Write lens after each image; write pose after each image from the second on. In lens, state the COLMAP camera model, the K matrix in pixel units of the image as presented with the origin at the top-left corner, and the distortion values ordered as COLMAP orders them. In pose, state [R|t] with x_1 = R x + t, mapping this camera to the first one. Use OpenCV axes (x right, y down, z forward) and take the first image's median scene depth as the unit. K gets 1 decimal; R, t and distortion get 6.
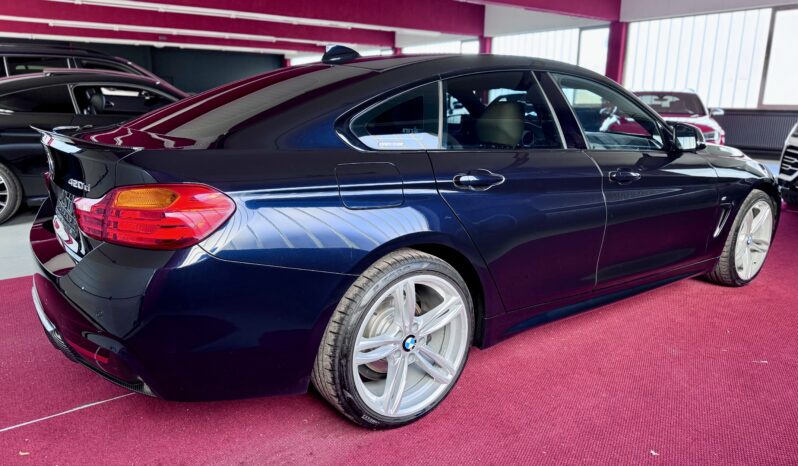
lens RADIAL K [[565.1, 0, 399.0], [0, 565.1, 233.4], [0, 0, 1]] dist [-0.004408, 0.005262]
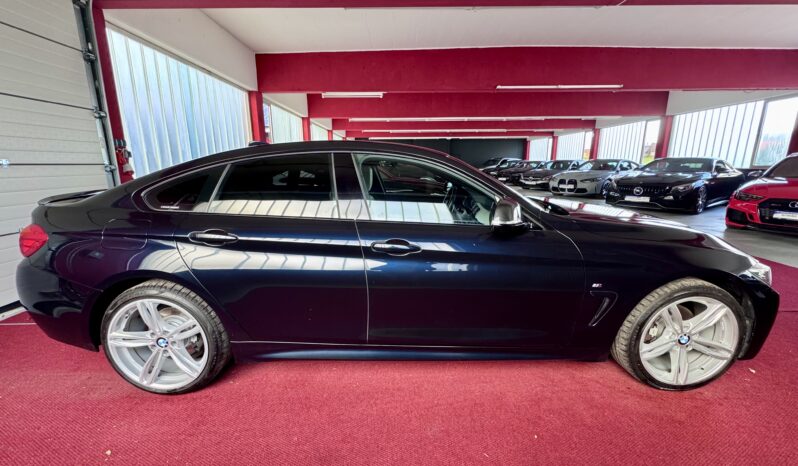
lens RADIAL K [[307.0, 0, 397.6], [0, 307.0, 233.2], [0, 0, 1]] dist [-0.010365, 0.000265]
pose [[0.804706, 0.113755, -0.582674, 0.446058], [-0.121487, 0.992254, 0.025936, -0.086526], [0.581111, 0.049917, 0.812292, 0.331441]]
